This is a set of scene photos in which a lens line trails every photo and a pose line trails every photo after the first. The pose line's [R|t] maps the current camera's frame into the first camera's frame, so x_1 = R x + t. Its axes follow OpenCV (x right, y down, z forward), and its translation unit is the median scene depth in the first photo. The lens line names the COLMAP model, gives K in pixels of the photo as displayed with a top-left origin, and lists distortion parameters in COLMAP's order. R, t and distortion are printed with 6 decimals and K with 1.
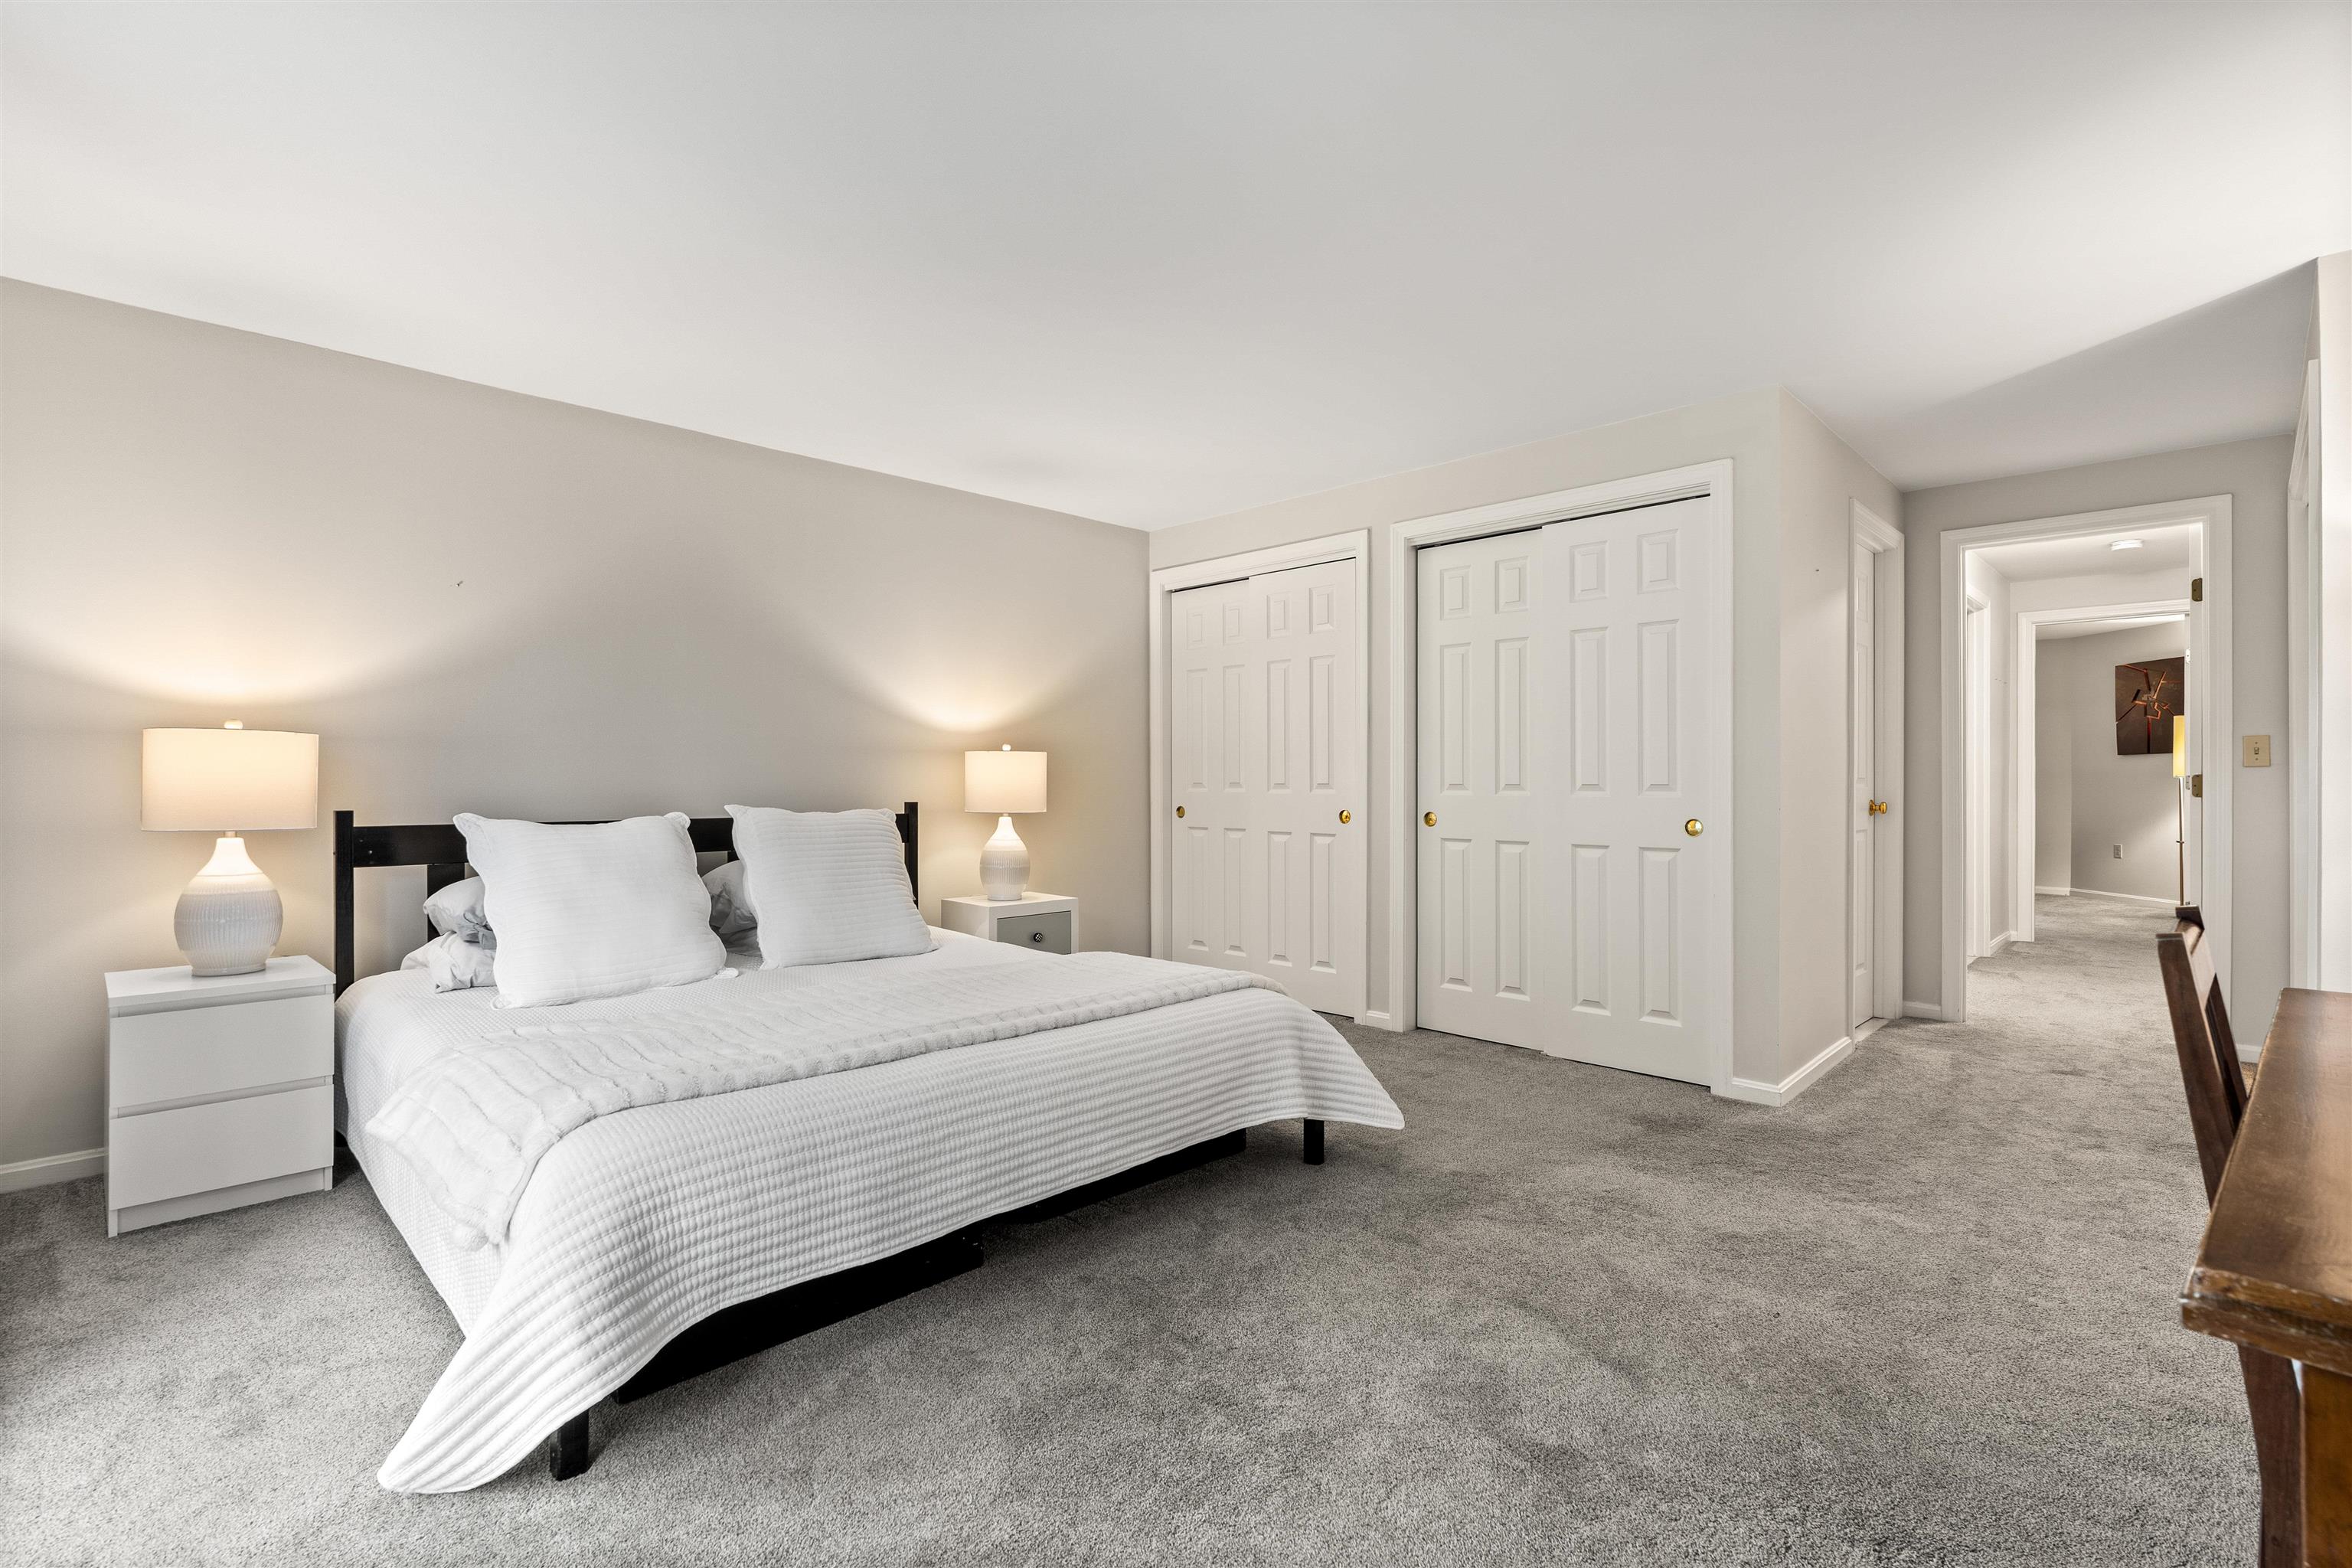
lens RADIAL K [[1067.7, 0, 1185.8], [0, 1067.7, 793.8], [0, 0, 1]] dist [-0.005147, 0.000511]
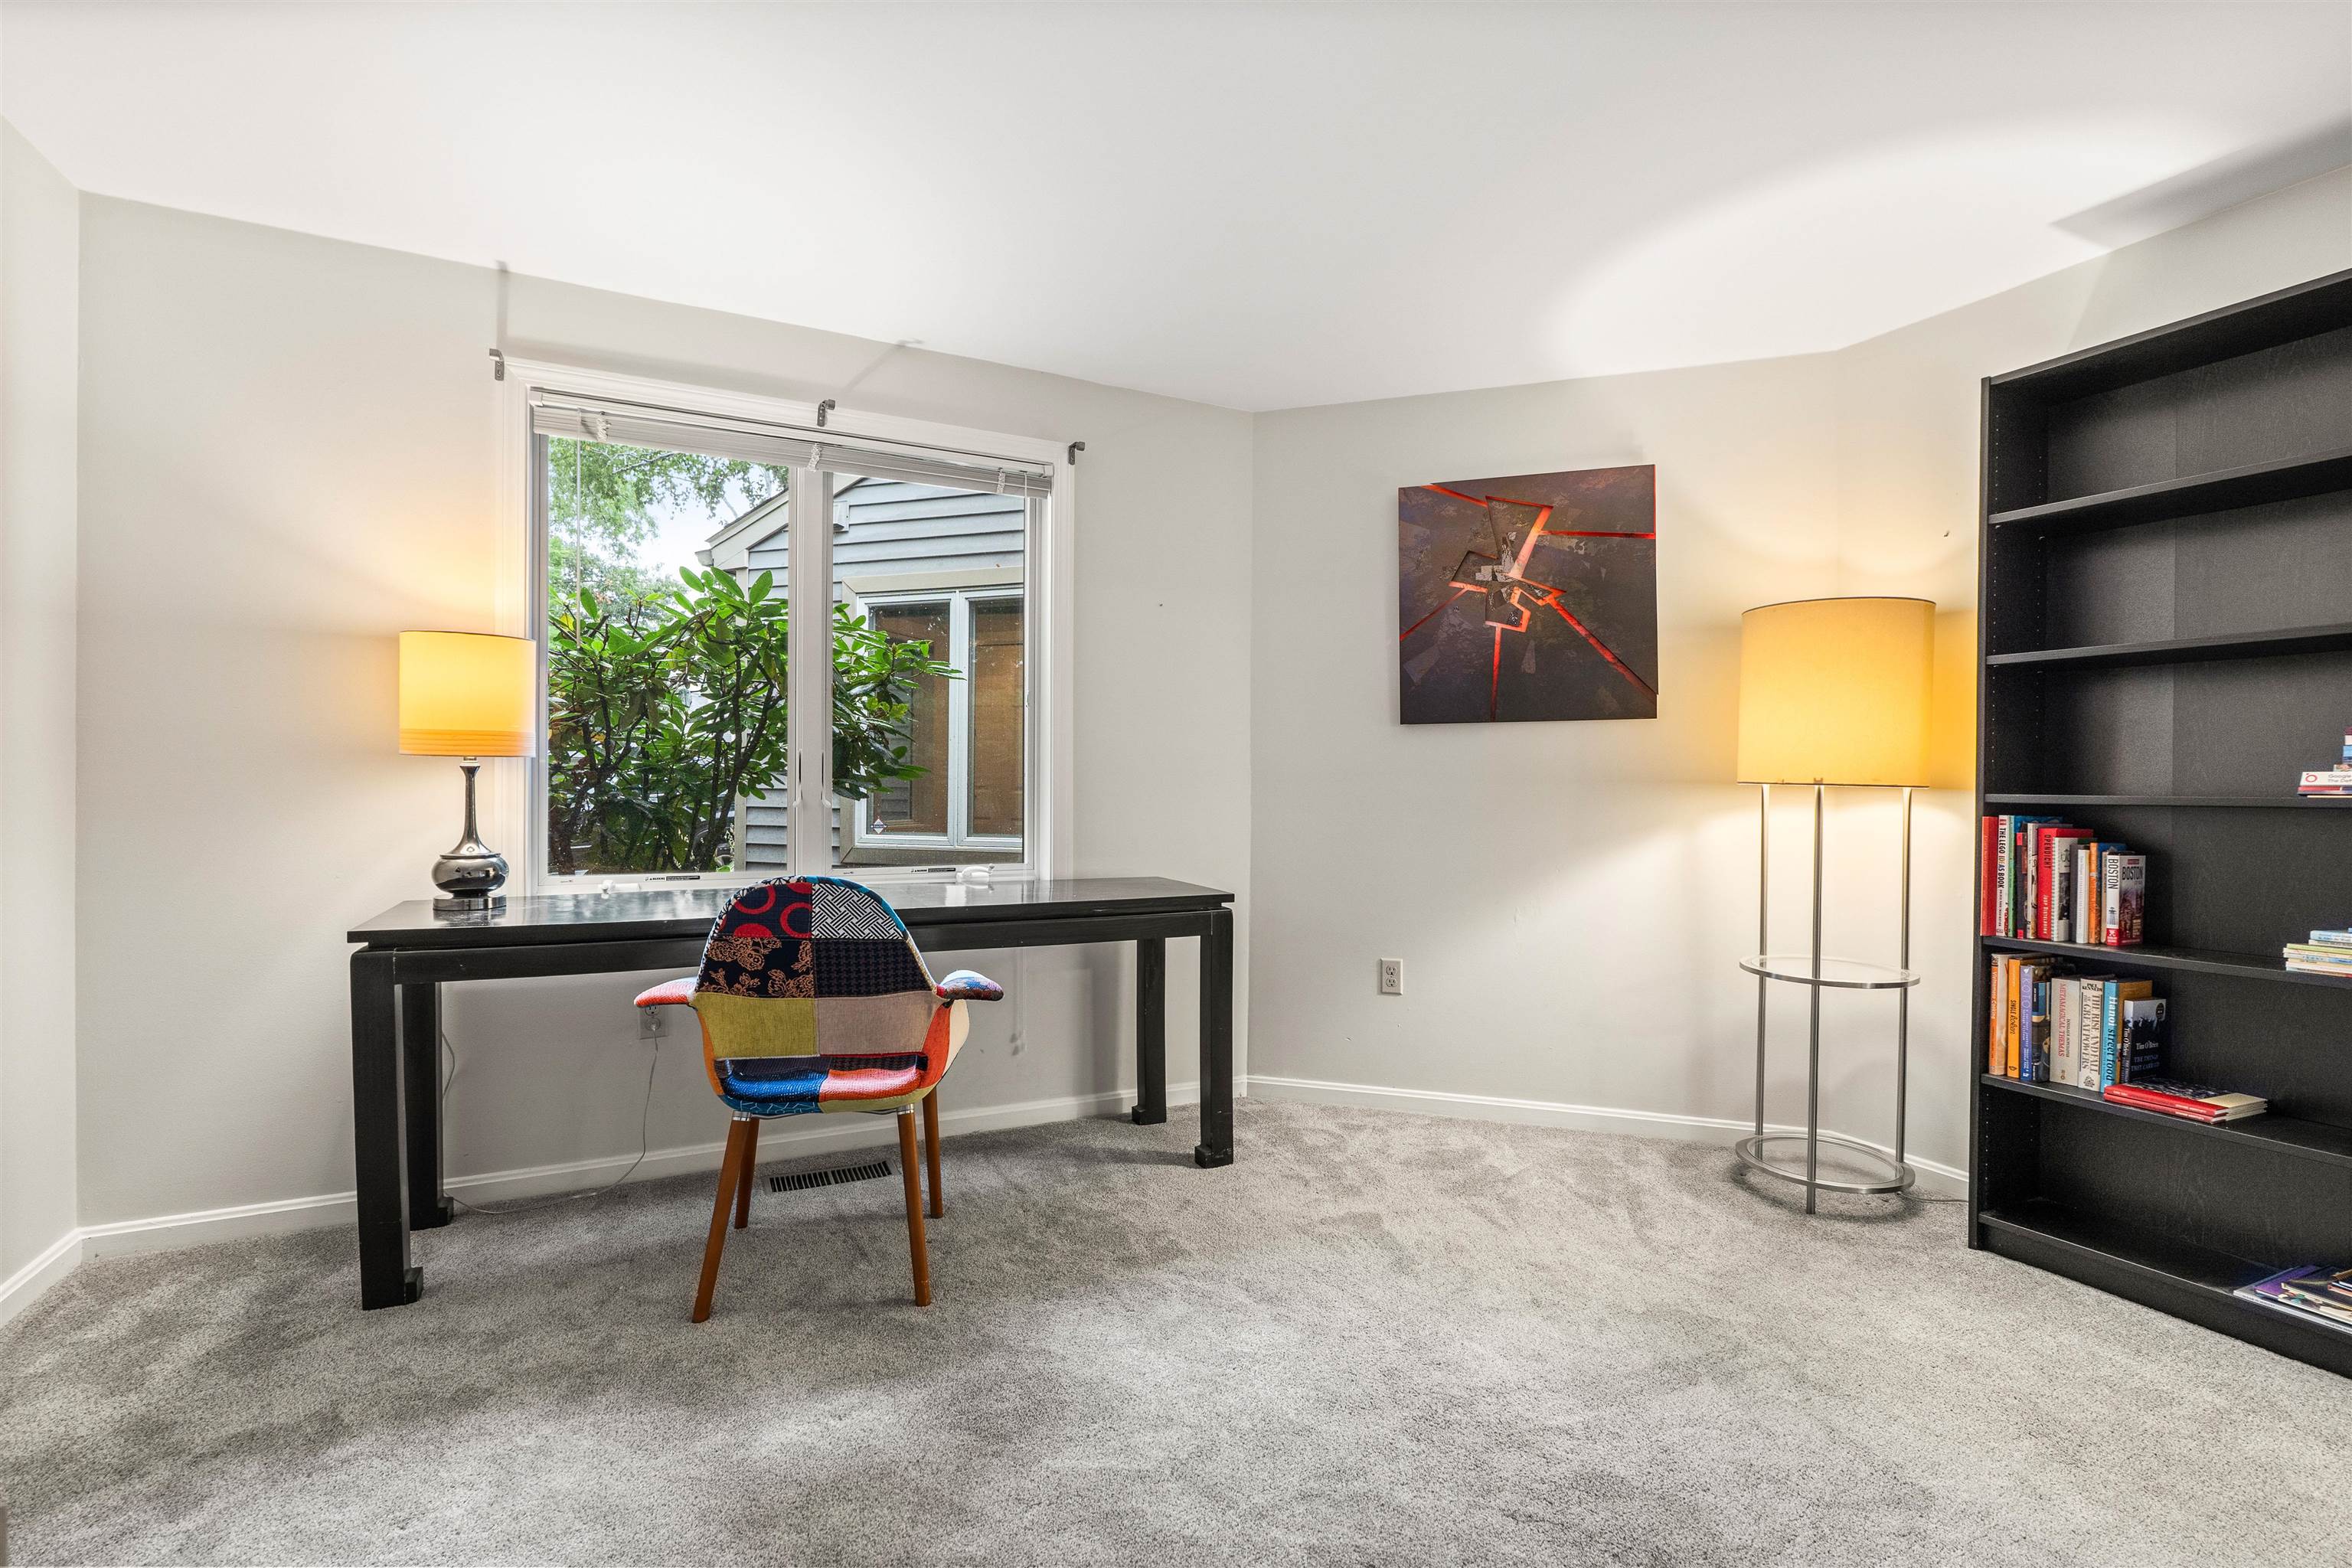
lens RADIAL K [[1058.8, 0, 1184.4], [0, 1058.8, 785.9], [0, 0, 1]] dist [-0.014126, 0.005824]
pose [[0.317106, 0.001921, 0.948388, 0.504951], [-0.002856, 0.999995, -0.001071, -0.013884], [-0.948386, -0.002369, 0.317110, 0.971557]]
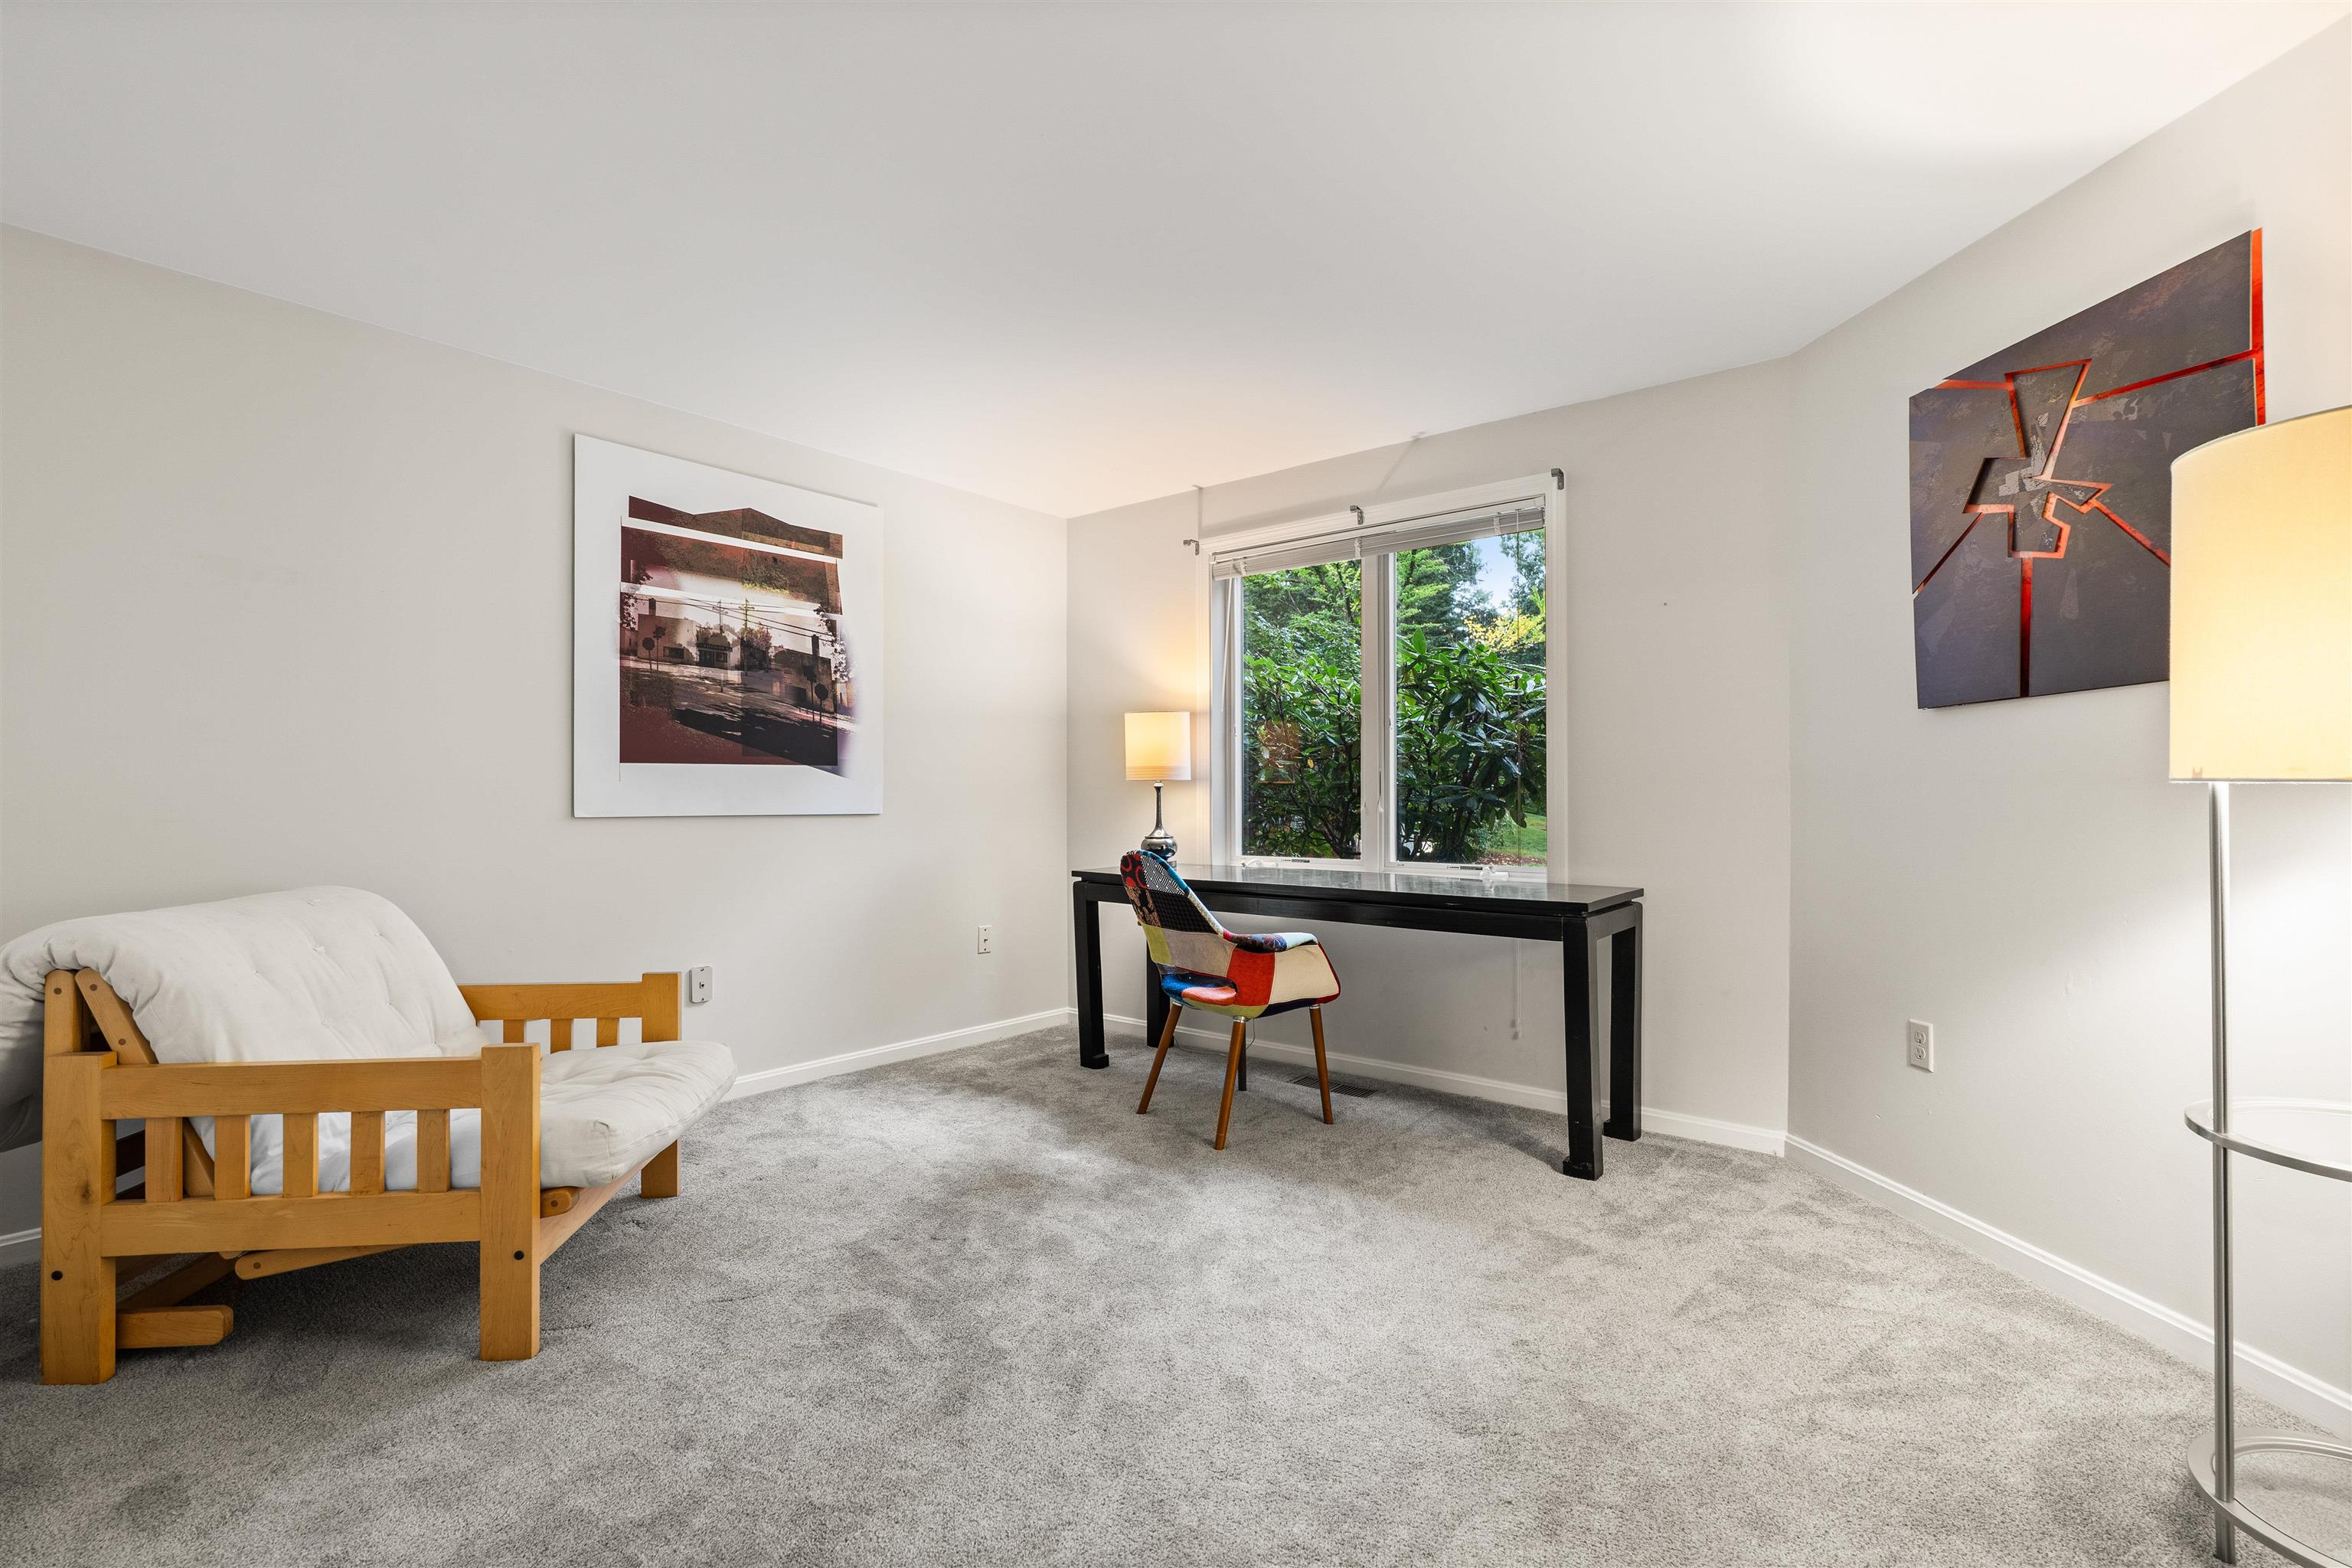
lens RADIAL K [[1067.7, 0, 1185.8], [0, 1067.7, 793.8], [0, 0, 1]] dist [-0.005147, 0.000511]
pose [[0.994315, 0.001730, 0.106462, 0.663895], [-0.000917, 0.999970, -0.007684, -0.011554], [-0.106472, 0.007542, 0.994287, 0.752295]]
